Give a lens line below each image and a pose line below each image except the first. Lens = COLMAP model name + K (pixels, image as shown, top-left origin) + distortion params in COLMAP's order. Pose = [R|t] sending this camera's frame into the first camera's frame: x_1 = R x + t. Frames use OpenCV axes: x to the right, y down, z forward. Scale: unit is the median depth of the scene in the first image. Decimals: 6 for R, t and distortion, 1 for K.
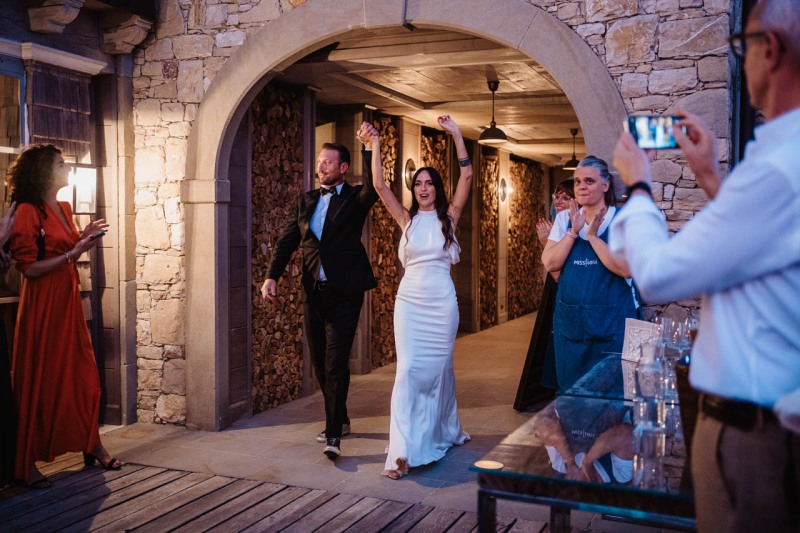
lens RADIAL K [[844.8, 0, 378.4], [0, 844.8, 245.5], [0, 0, 1]] dist [-0.002393, 0.252940]
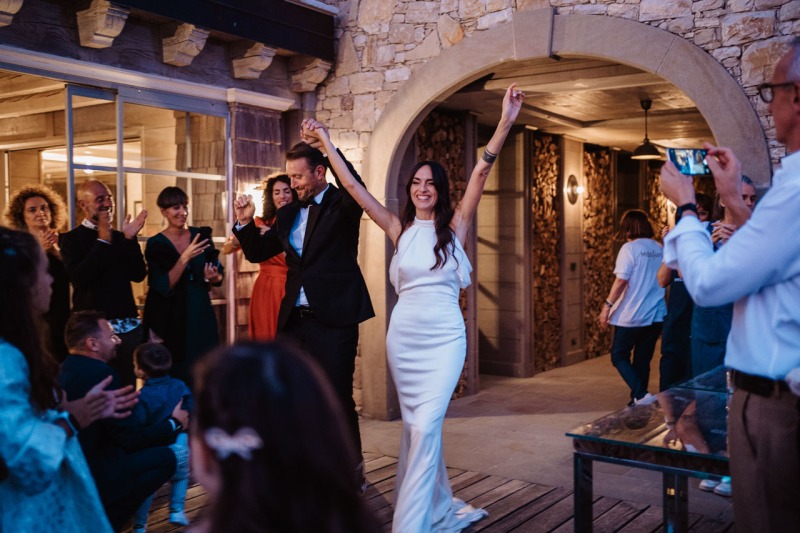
lens RADIAL K [[832.9, 0, 400.0], [0, 832.9, 266.5], [0, 0, 1]] dist [0.000942, 0.255902]
pose [[0.981655, 0.001286, -0.190661, 0.041582], [0.000583, 0.999952, 0.009749, 0.002497], [0.190664, -0.009682, 0.981608, -0.099628]]
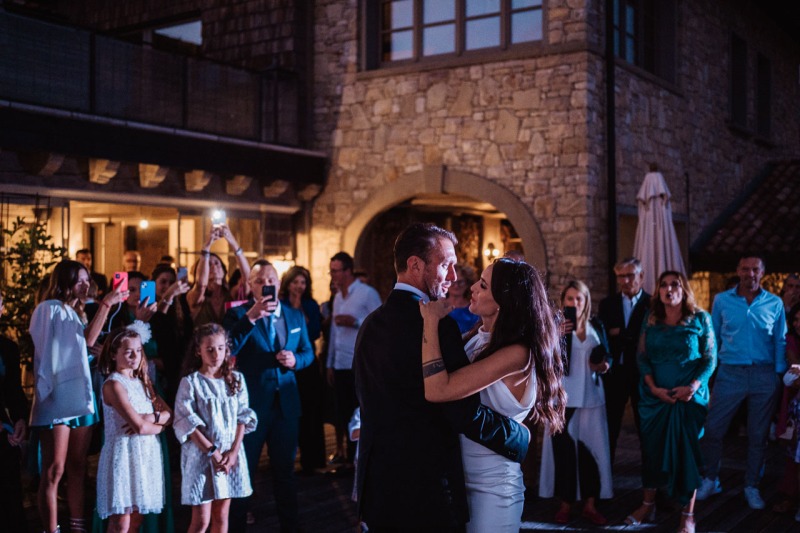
lens RADIAL K [[832.9, 0, 400.0], [0, 832.9, 266.5], [0, 0, 1]] dist [0.000942, 0.255902]
pose [[0.980226, 0.008931, -0.197682, 0.288040], [-0.013044, 0.999725, -0.019514, -0.043821], [0.197453, 0.021706, 0.980072, -0.831672]]
